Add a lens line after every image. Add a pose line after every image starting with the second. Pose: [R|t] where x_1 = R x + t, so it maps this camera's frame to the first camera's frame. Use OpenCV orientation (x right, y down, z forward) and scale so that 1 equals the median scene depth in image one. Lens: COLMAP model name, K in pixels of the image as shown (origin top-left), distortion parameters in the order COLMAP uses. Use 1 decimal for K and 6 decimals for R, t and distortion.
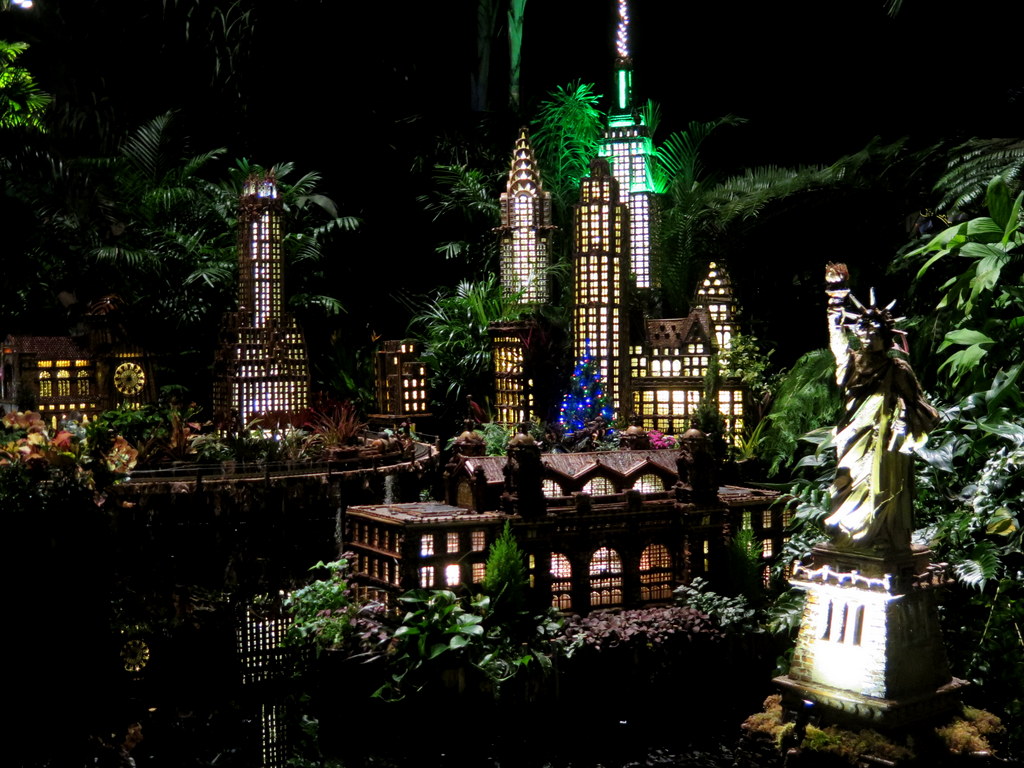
lens RADIAL K [[1508.1, 0, 511.8], [0, 1508.1, 380.9], [0, 0, 1]] dist [-0.026074, 0.000000]
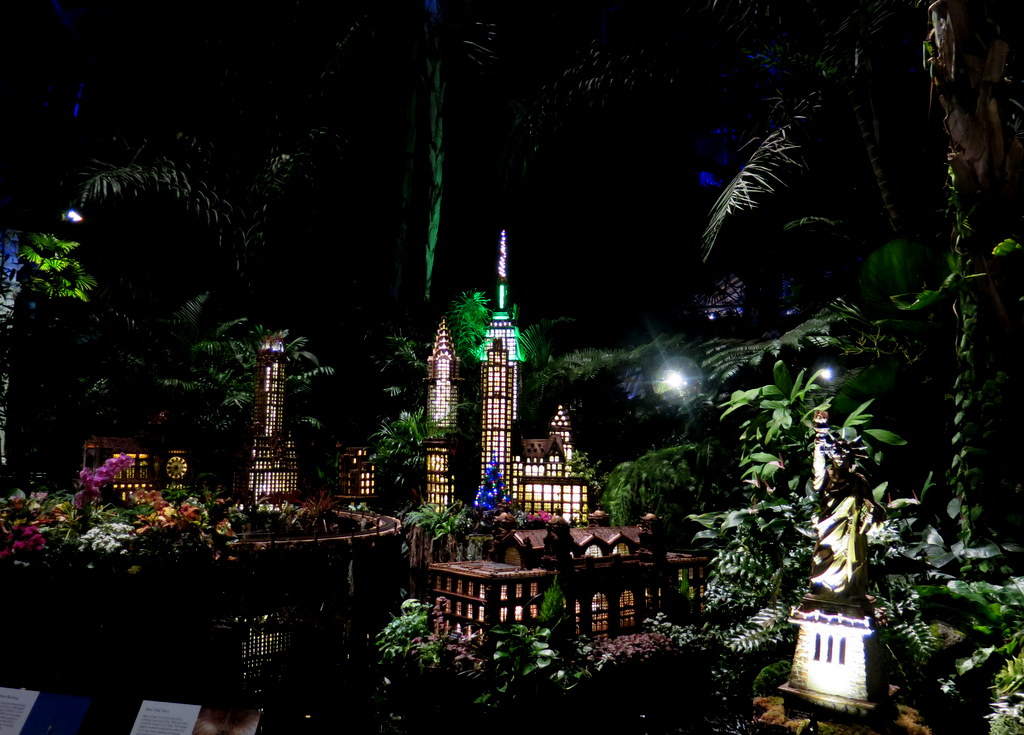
lens RADIAL K [[906.1, 0, 511.7], [0, 906.1, 372.1], [0, 0, 1]] dist [-0.017373, 0.008518]
pose [[0.979433, 0.047572, 0.196082, -0.114737], [-0.025238, 0.993060, -0.114868, -0.001072], [-0.200186, 0.107557, 0.973836, 0.061931]]
